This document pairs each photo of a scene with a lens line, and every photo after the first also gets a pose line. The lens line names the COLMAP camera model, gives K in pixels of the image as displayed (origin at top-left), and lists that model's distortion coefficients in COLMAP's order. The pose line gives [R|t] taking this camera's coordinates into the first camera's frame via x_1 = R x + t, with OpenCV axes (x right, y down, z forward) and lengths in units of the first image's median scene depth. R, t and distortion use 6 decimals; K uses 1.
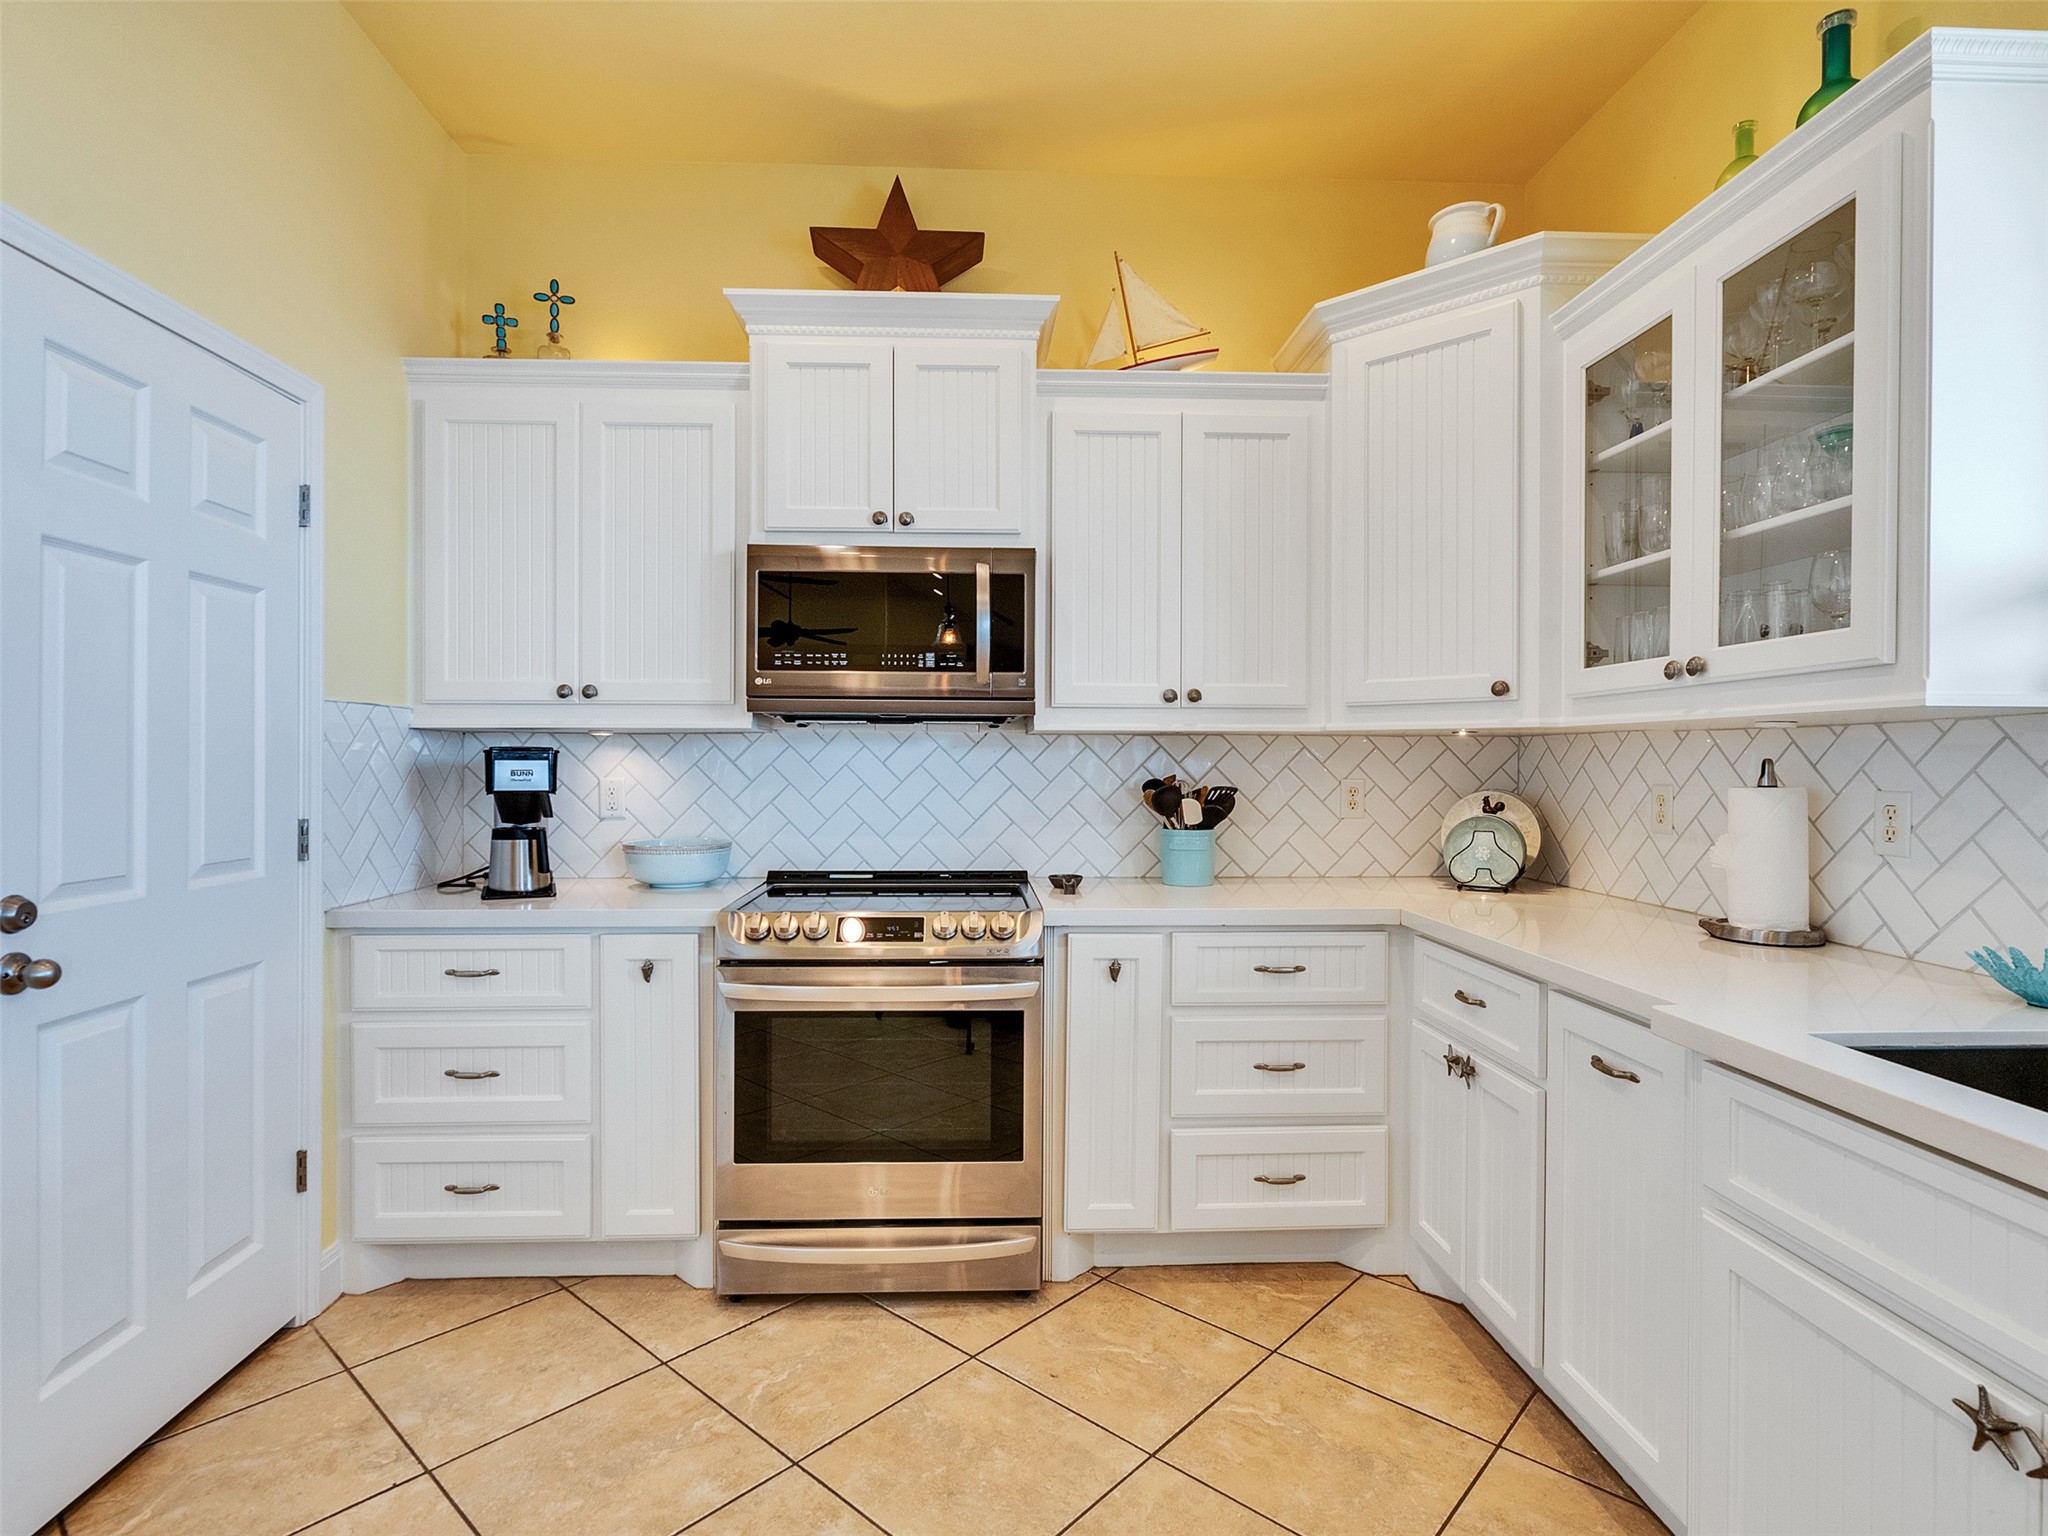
lens RADIAL K [[1046.4, 0, 1005.5], [0, 1046.4, 767.4], [0, 0, 1]] dist [-0.004045, 0.002522]
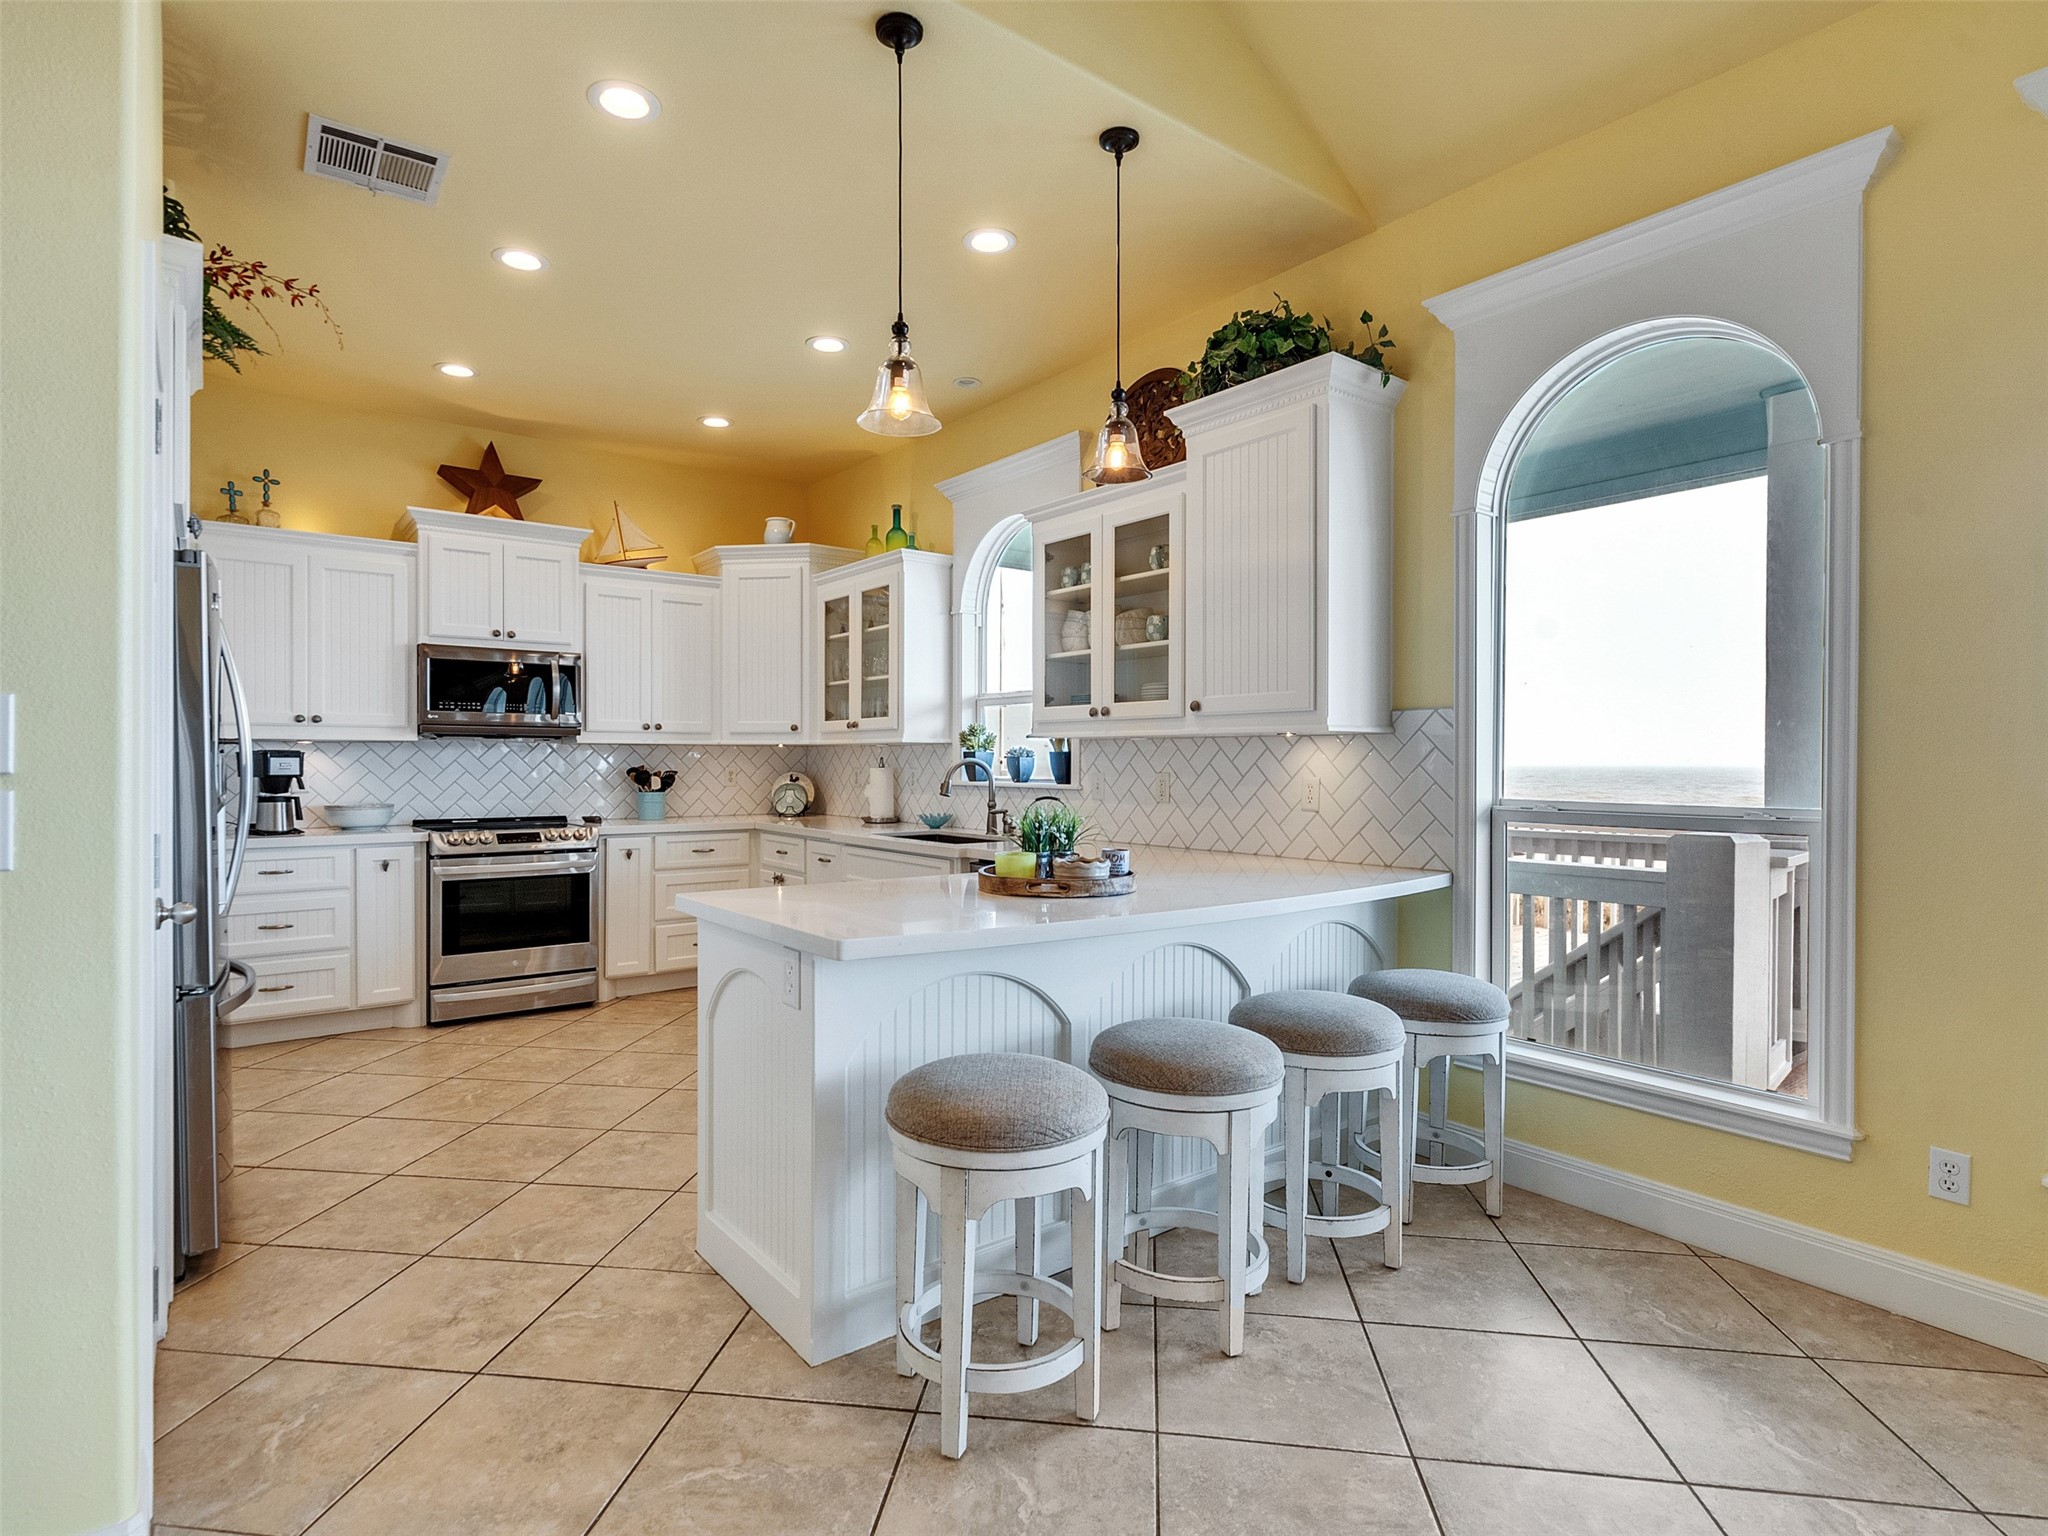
lens RADIAL K [[1046.4, 0, 1005.5], [0, 1046.4, 767.4], [0, 0, 1]] dist [-0.004045, 0.002522]
pose [[0.821749, -0.004696, 0.569831, -0.455880], [0.003208, 0.999988, 0.003614, 0.007333], [-0.569841, -0.001142, 0.821754, -1.146659]]
